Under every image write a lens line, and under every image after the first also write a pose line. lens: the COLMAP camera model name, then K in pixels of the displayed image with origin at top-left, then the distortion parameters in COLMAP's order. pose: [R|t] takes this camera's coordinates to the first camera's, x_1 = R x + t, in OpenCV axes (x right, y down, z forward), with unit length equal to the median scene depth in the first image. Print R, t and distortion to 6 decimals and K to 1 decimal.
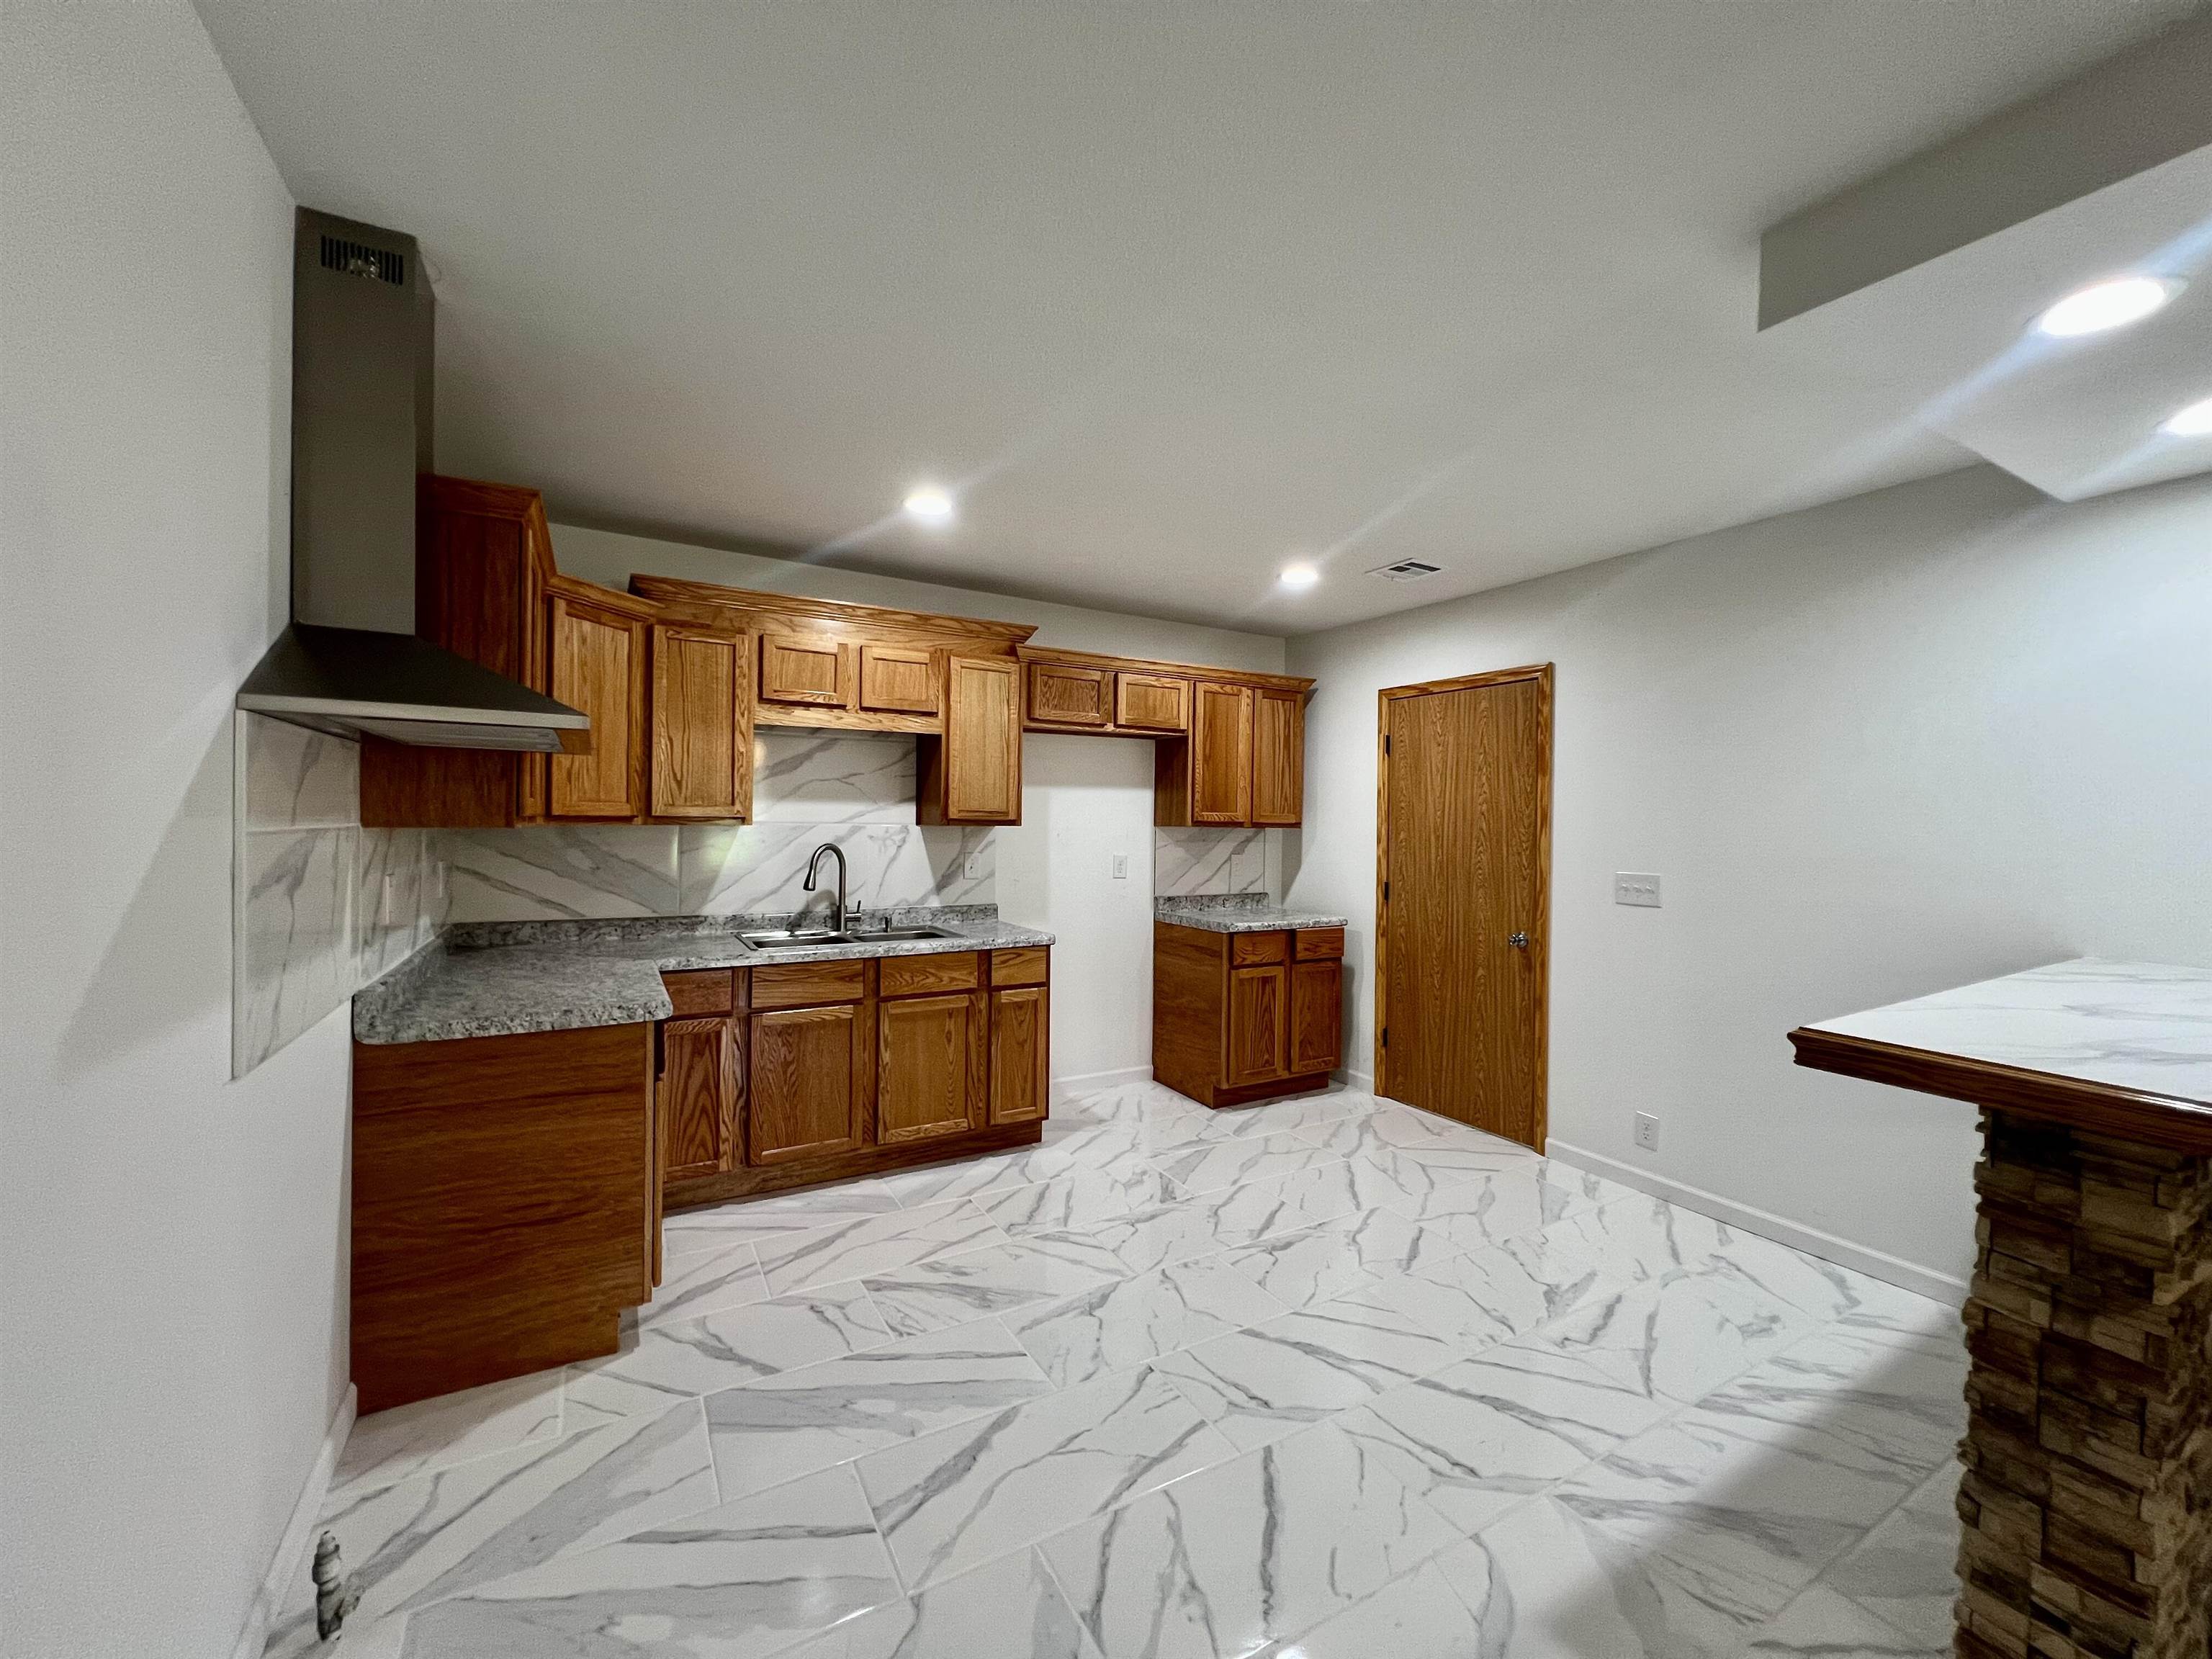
lens RADIAL K [[881.3, 0, 1101.6], [0, 881.3, 823.5], [0, 0, 1]] dist [-0.000510, -0.000489]
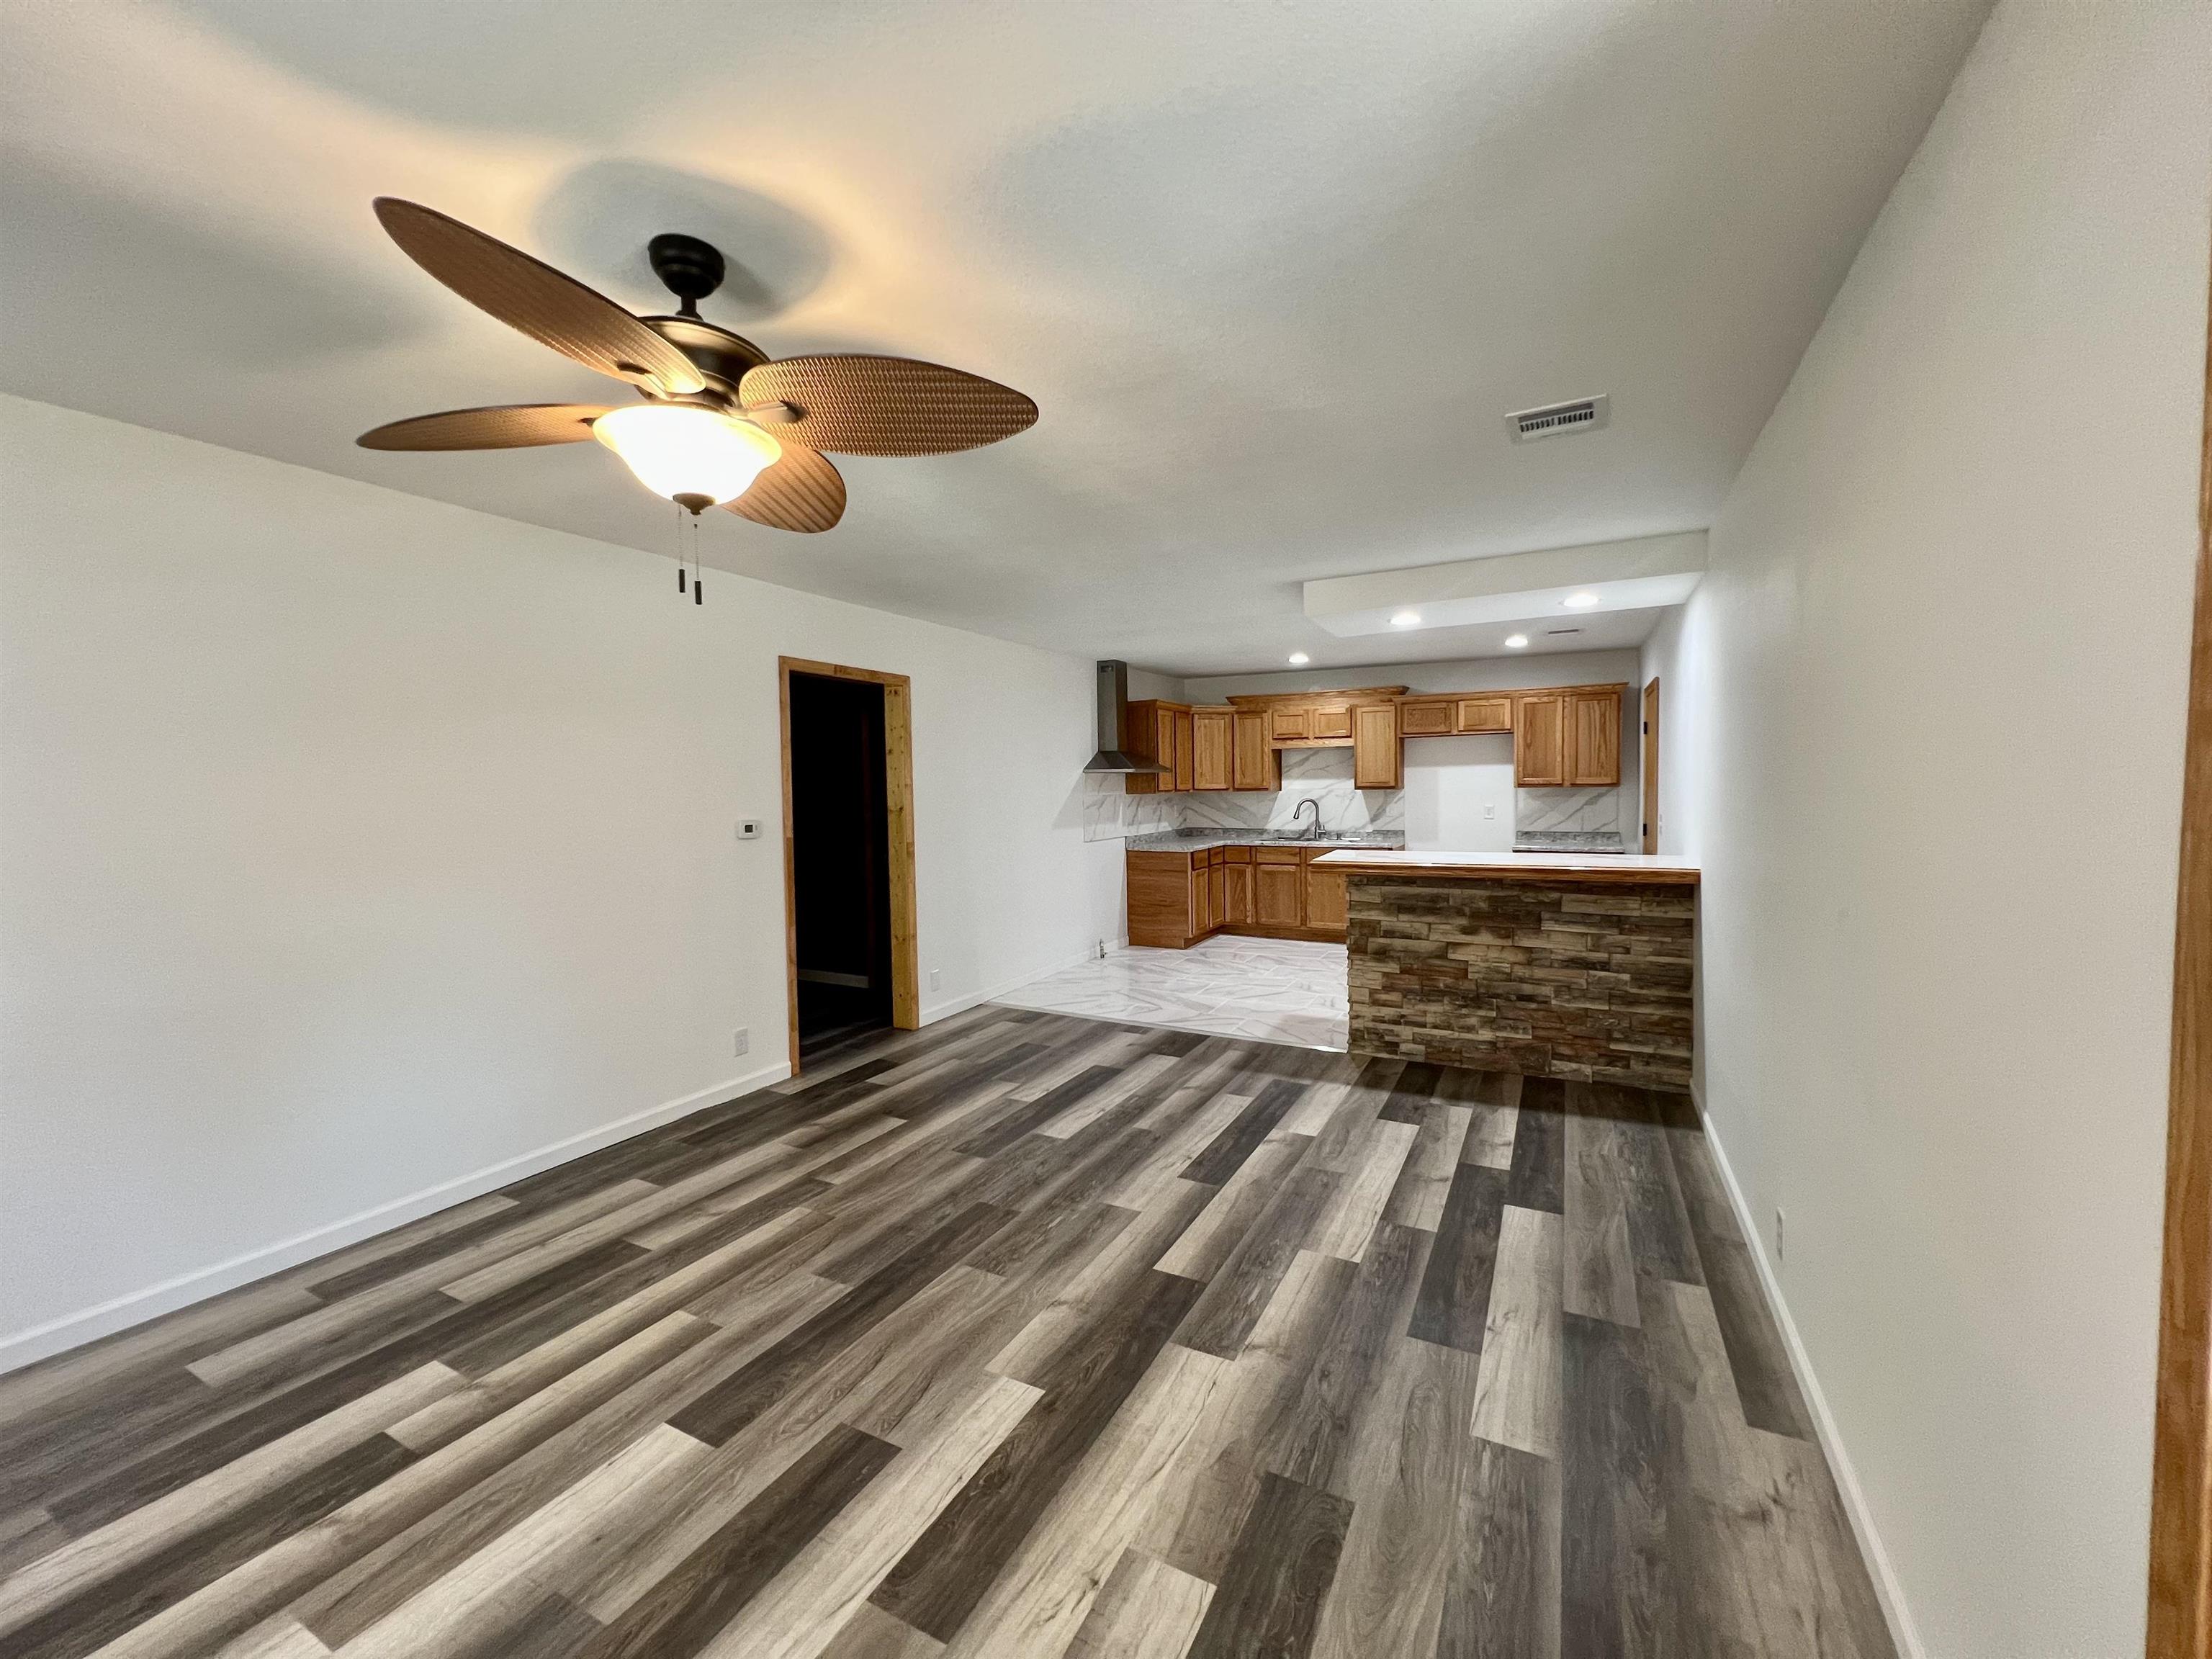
lens RADIAL K [[881.3, 0, 1101.6], [0, 881.3, 823.5], [0, 0, 1]] dist [-0.000510, -0.000489]
pose [[0.533808, 0.018691, -0.845399, 1.353123], [0.019851, 0.999203, 0.034626, -0.001736], [0.845372, -0.035266, 0.533012, -0.662436]]
